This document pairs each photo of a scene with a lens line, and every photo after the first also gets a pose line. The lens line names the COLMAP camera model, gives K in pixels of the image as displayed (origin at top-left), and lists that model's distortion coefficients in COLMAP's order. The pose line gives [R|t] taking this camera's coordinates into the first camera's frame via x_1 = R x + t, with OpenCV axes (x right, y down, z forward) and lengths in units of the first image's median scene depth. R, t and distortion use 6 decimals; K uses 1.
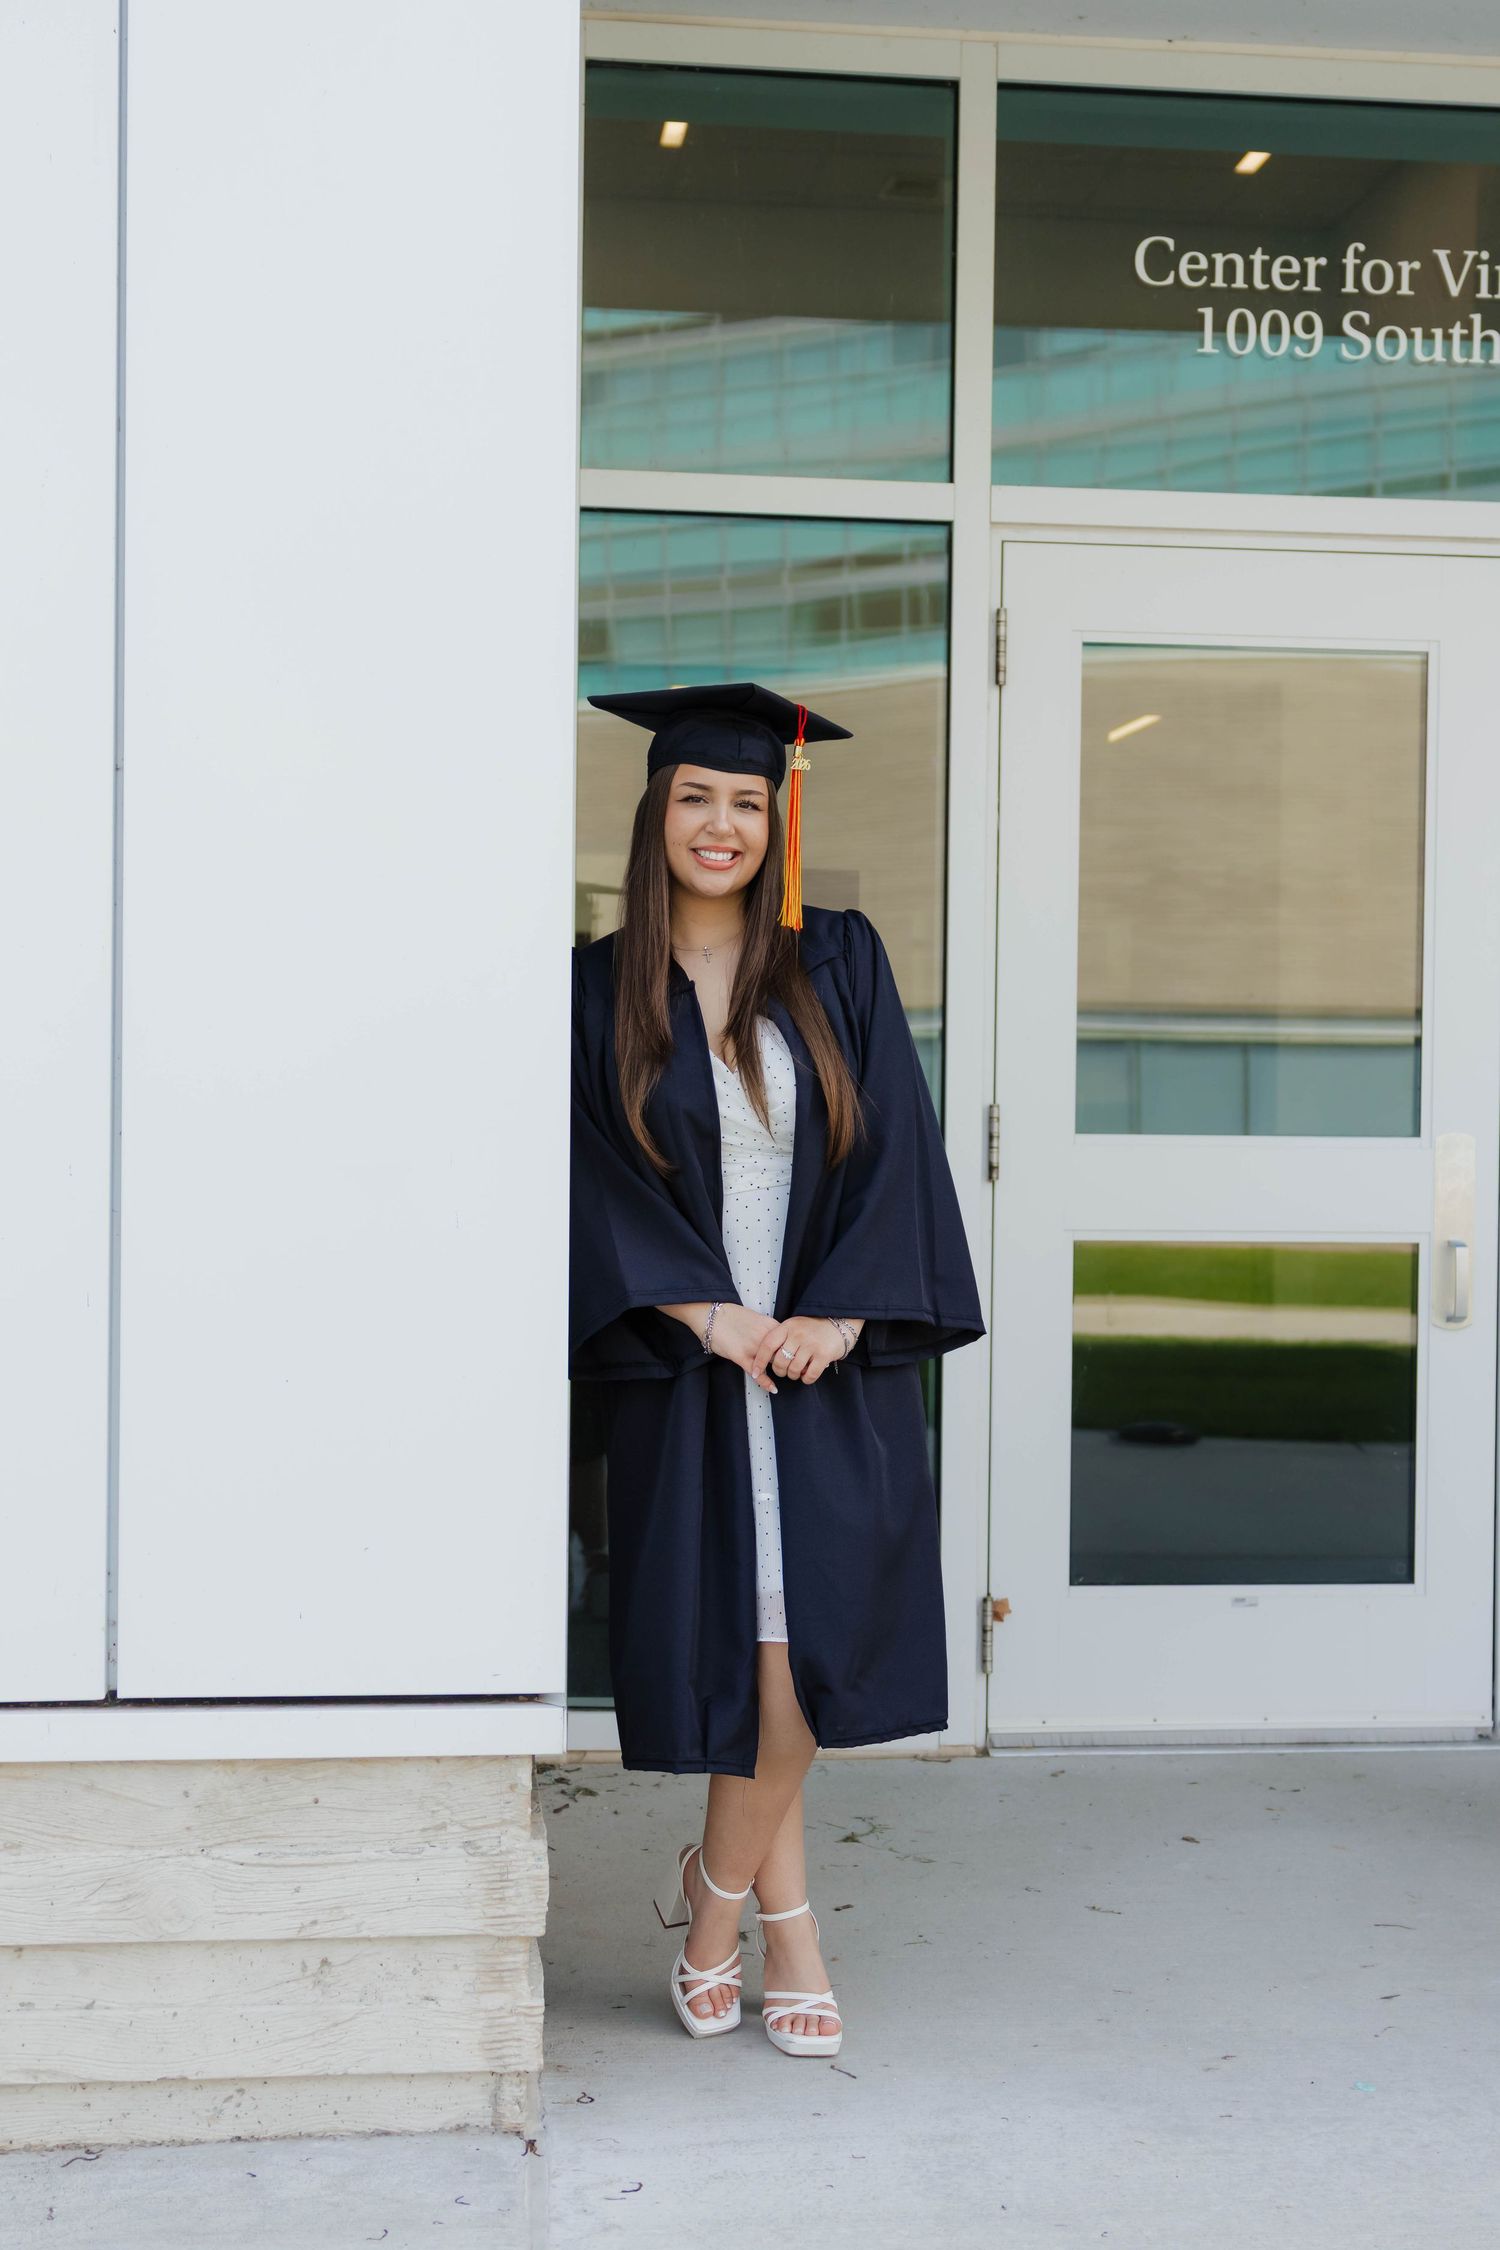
lens RADIAL K [[2985.2, 0, 750.0], [0, 2985.2, 1125.0], [0, 0, 1]] dist [0.020509, 0.089148]
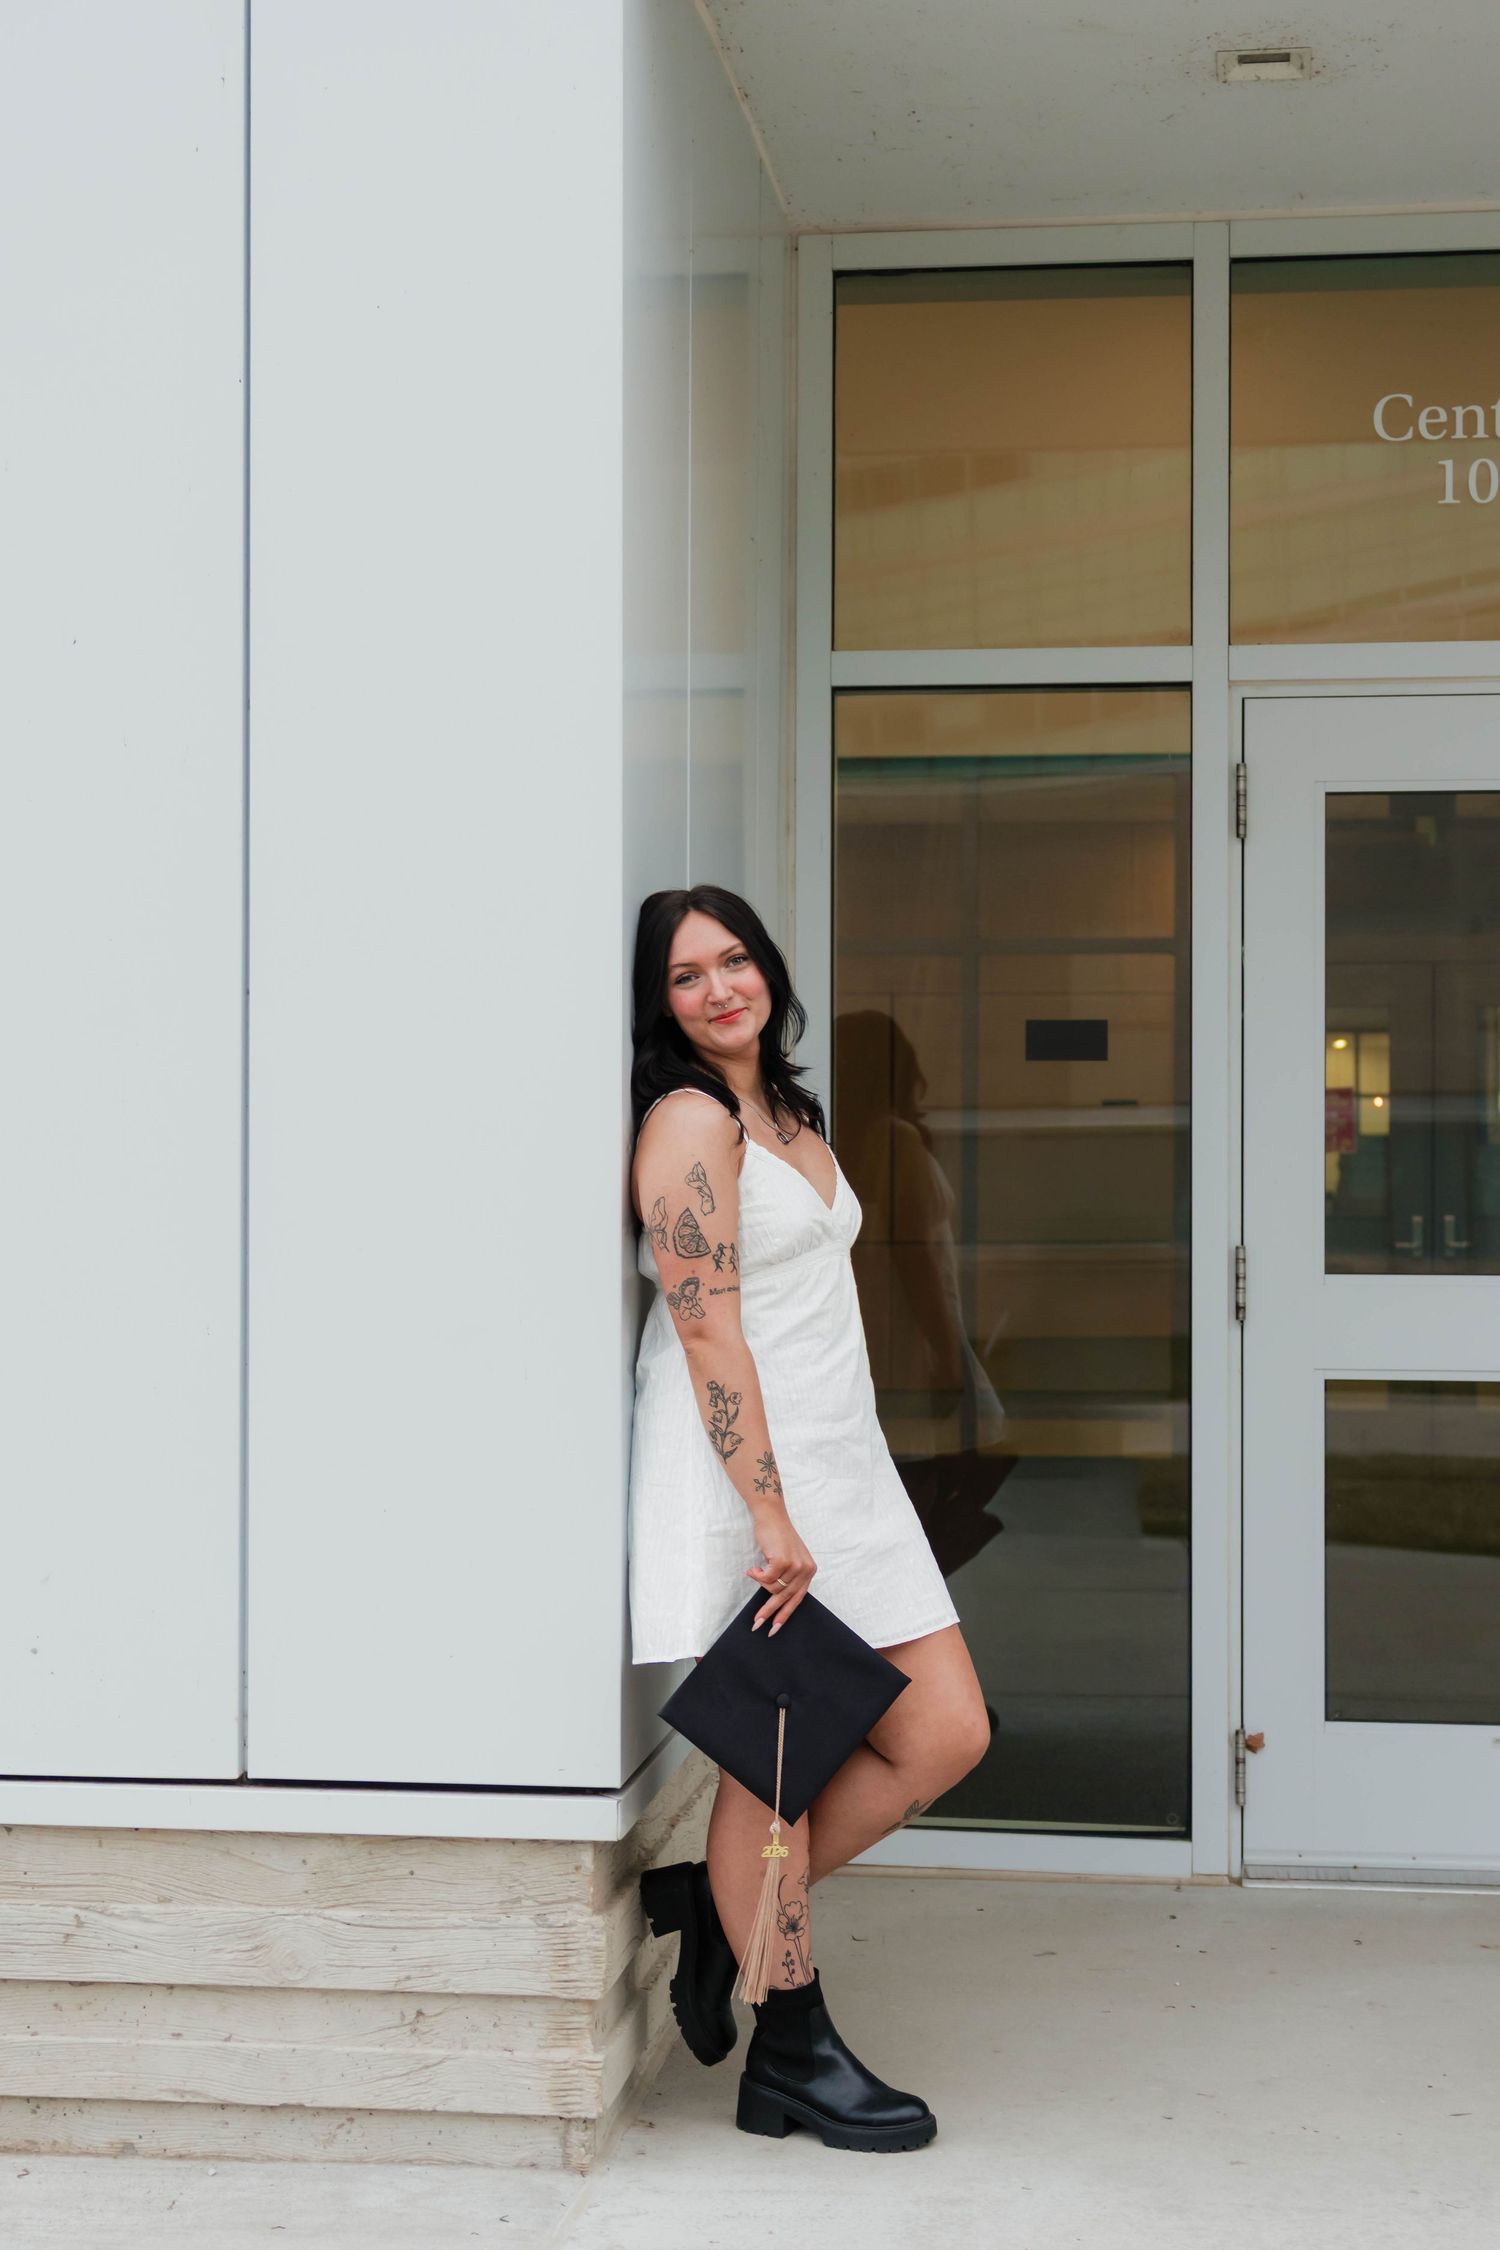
lens RADIAL K [[3348.5, 0, 750.0], [0, 3348.5, 1125.0], [0, 0, 1]] dist [0.024297, 0.075584]
pose [[0.970920, -0.013239, -0.239037, 0.297993], [0.007033, 0.999616, -0.026794, -0.028991], [0.239300, 0.024333, 0.970641, -0.241698]]
